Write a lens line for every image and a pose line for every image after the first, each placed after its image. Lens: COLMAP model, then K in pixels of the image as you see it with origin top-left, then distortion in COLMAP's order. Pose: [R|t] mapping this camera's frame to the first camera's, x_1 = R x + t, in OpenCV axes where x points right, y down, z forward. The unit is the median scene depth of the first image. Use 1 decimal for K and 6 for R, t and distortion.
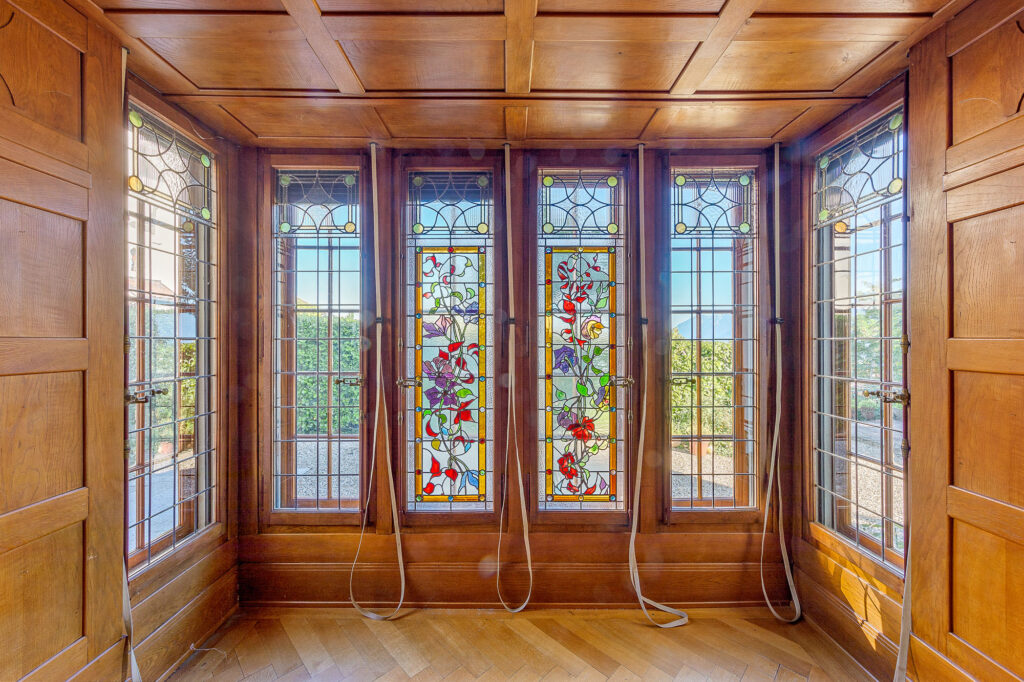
lens RADIAL K [[381.7, 0, 511.0], [0, 381.7, 341.7], [0, 0, 1]] dist [0.008022, -0.000242]
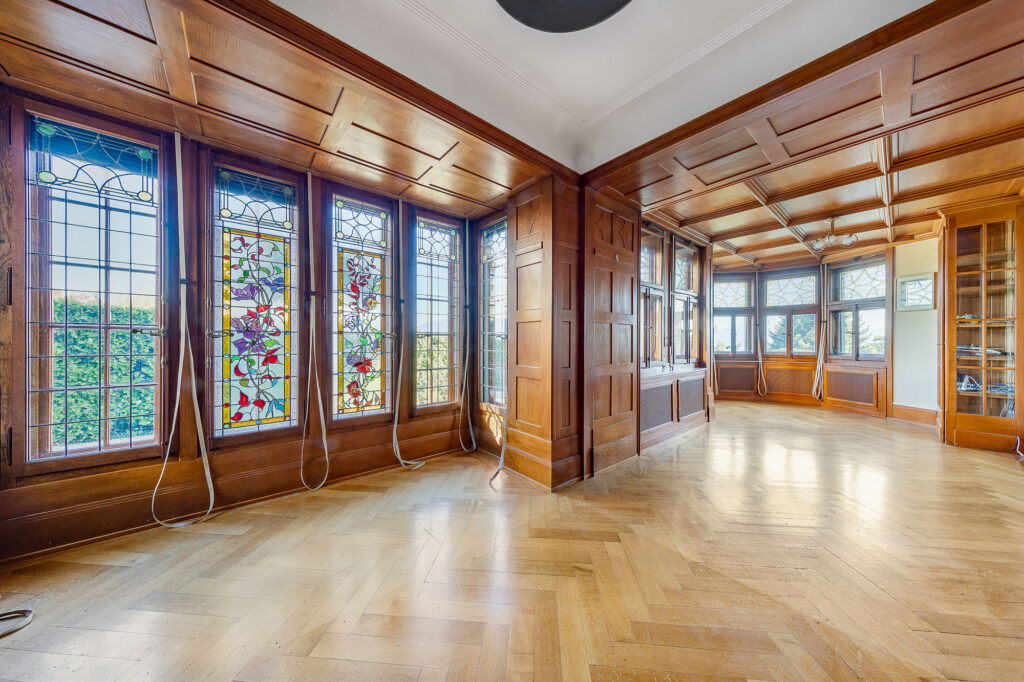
lens RADIAL K [[322.8, 0, 511.7], [0, 322.8, 343.0], [0, 0, 1]] dist [0.003047, 0.000120]
pose [[0.764506, 0.001423, 0.644616, -0.211126], [-0.002813, 0.999995, 0.001129, 0.131010], [-0.644611, -0.002677, 0.764506, -0.432274]]
